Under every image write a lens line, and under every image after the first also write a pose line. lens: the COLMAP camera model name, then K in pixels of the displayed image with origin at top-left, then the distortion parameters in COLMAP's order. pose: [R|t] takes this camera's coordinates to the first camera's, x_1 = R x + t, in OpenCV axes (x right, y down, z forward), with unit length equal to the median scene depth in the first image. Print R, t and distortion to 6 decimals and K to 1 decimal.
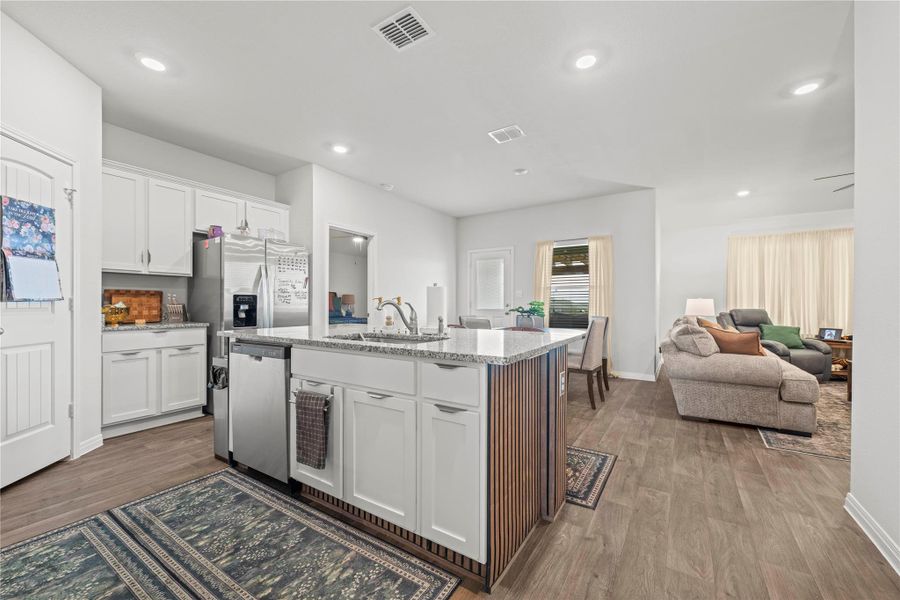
lens RADIAL K [[355.9, 0, 455.7], [0, 355.9, 305.8], [0, 0, 1]] dist [-0.000862, -0.000425]
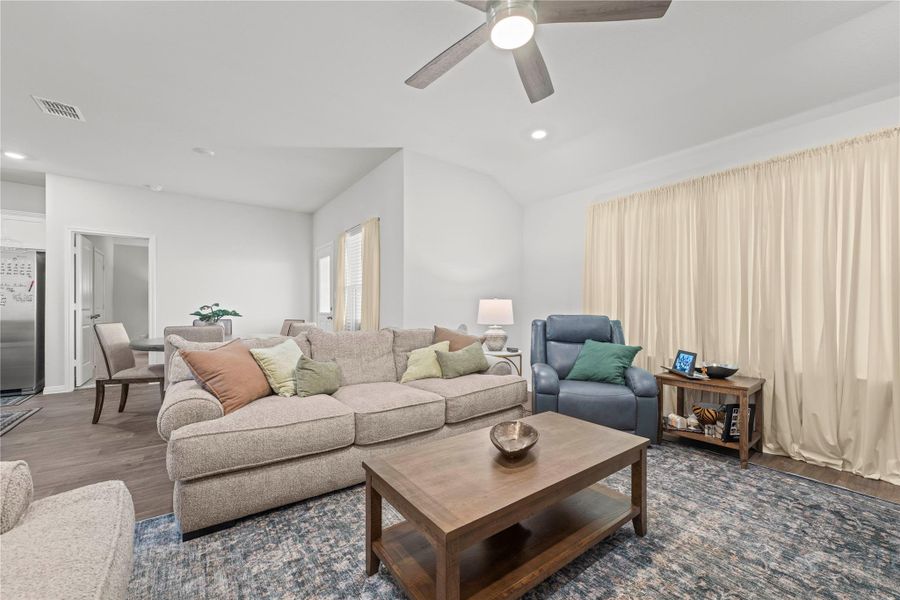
lens RADIAL K [[360.3, 0, 455.7], [0, 360.3, 313.9], [0, 0, 1]] dist [0.001234, -0.000019]
pose [[0.937729, 0.008067, -0.347274, 1.395193], [-0.004772, 0.999935, 0.010344, -0.000576], [0.347335, -0.008042, 0.937707, 0.526702]]
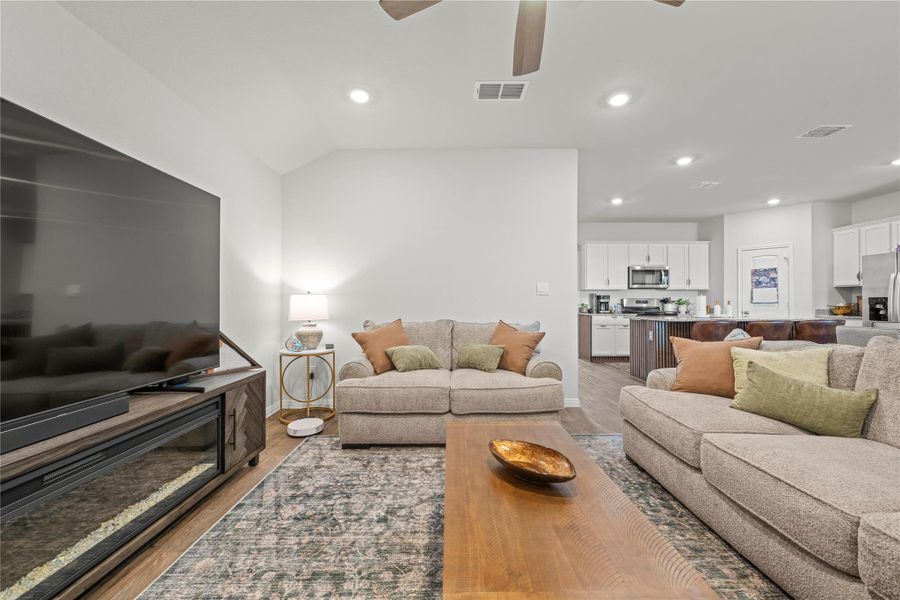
lens RADIAL K [[352.5, 0, 453.9], [0, 352.5, 303.0], [0, 0, 1]] dist [0.000338, -0.000458]
pose [[-0.834688, -0.002121, -0.550720, 1.588114], [-0.002834, 0.999996, 0.000444, -0.005100], [0.550716, 0.001931, -0.834690, 1.293453]]
